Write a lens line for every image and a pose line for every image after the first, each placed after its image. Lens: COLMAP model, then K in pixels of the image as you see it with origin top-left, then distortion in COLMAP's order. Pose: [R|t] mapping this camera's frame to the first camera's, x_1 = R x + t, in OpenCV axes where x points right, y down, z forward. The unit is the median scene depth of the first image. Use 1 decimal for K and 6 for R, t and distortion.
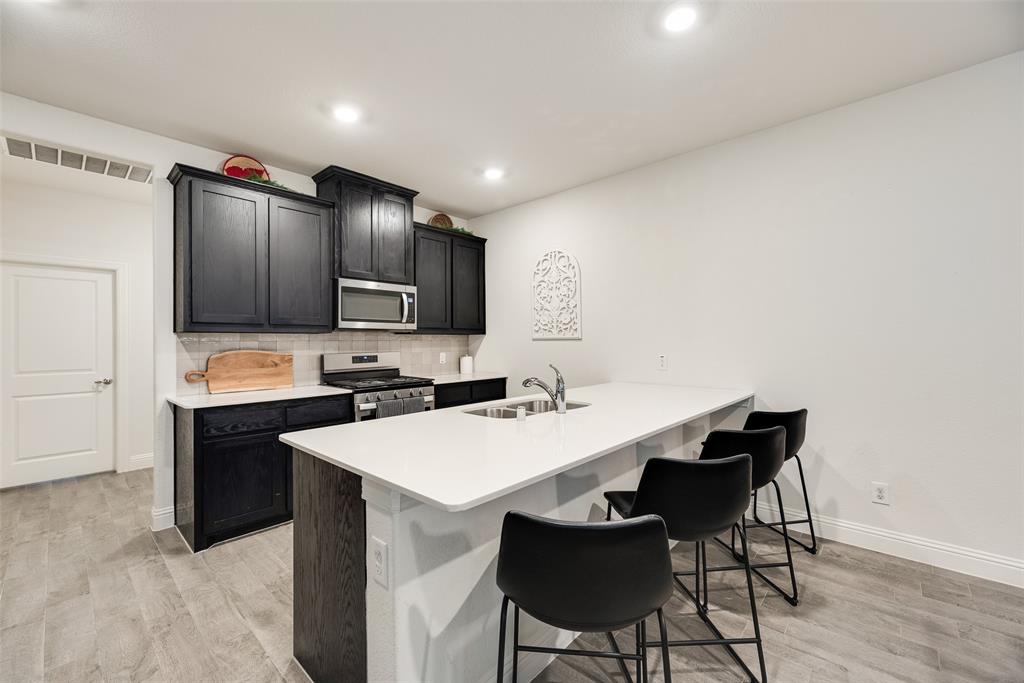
lens RADIAL K [[414.3, 0, 513.9], [0, 414.3, 337.5], [0, 0, 1]] dist [0.001032, -0.000027]
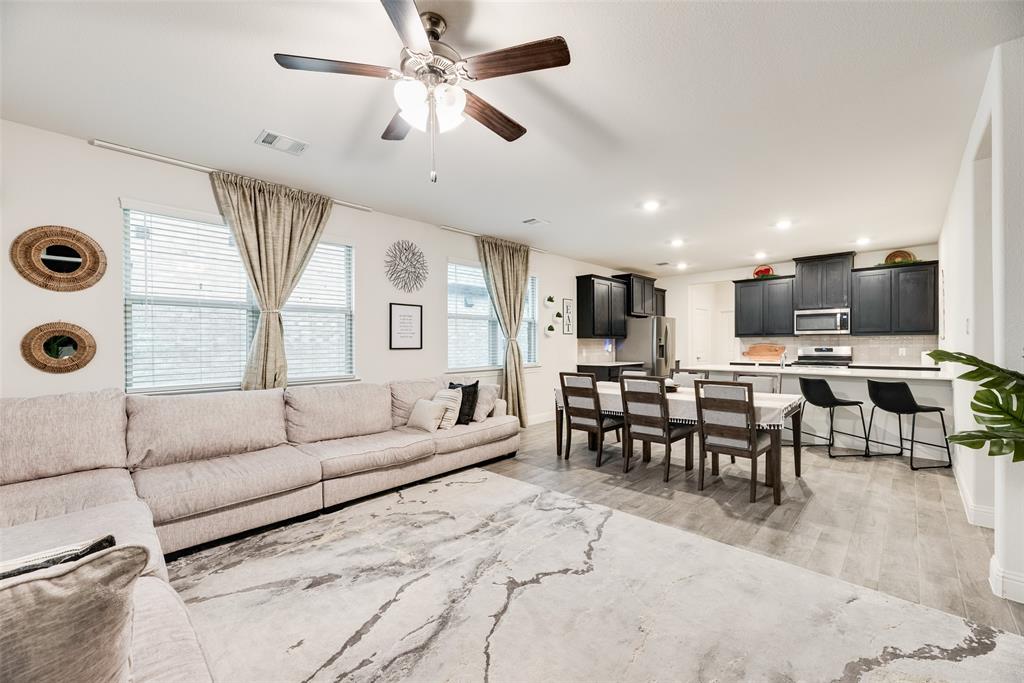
lens RADIAL K [[413.4, 0, 511.9], [0, 413.4, 348.0], [0, 0, 1]] dist [0.001688, -0.000096]
pose [[-0.027645, 0.020100, -0.999416, 1.510232], [0.017740, 0.999650, 0.019614, -0.017673], [0.999460, -0.017188, -0.027992, -0.345081]]
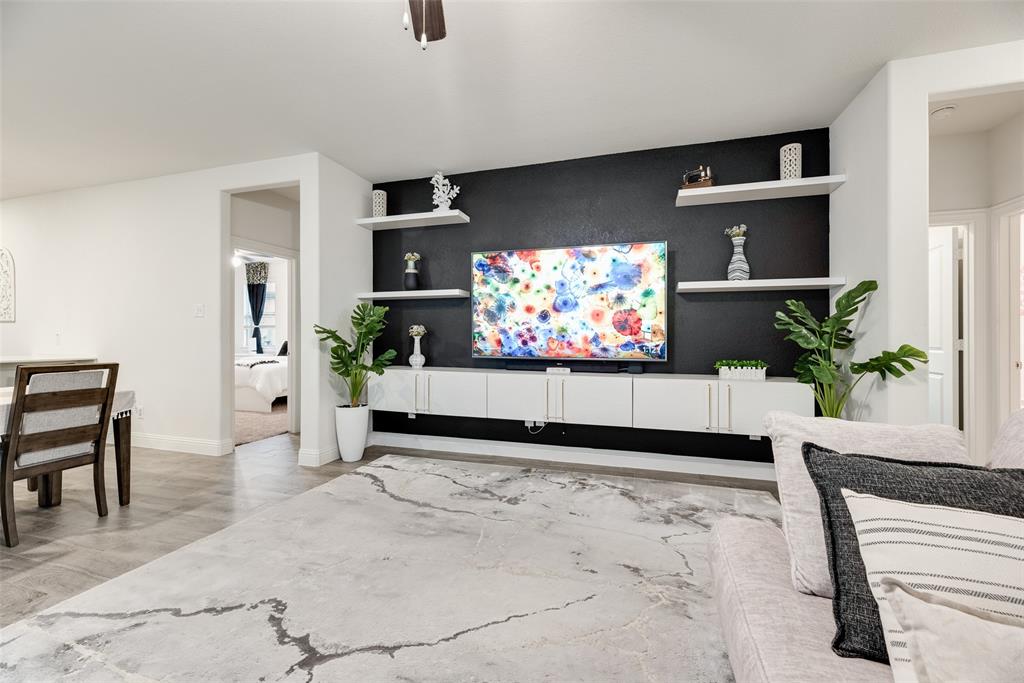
lens RADIAL K [[414.3, 0, 513.9], [0, 414.3, 337.5], [0, 0, 1]] dist [0.001032, -0.000027]
pose [[0.904870, 0.012905, 0.425492, 0.975076], [-0.016591, 0.999850, 0.004960, 0.020675], [-0.425365, -0.011547, 0.904948, -0.758639]]
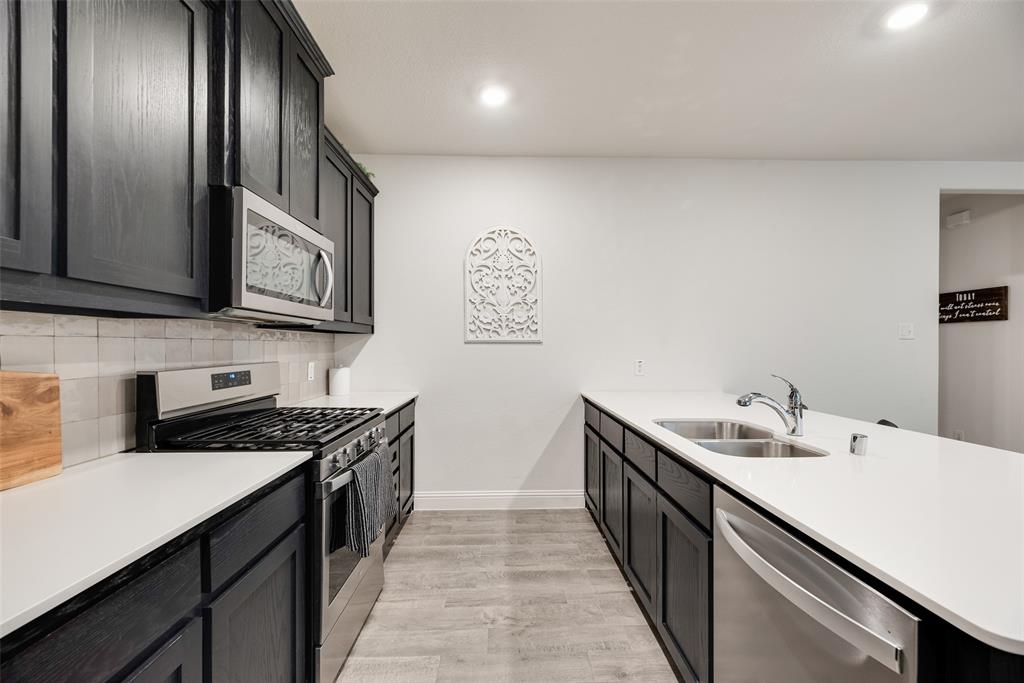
lens RADIAL K [[412.1, 0, 511.9], [0, 412.1, 346.5], [0, 0, 1]] dist [0.002429, -0.000009]
pose [[0.720038, 0.006795, 0.693902, -0.444287], [-0.012441, 0.999918, 0.003118, 0.009950], [-0.693824, -0.010878, 0.720063, 0.443172]]
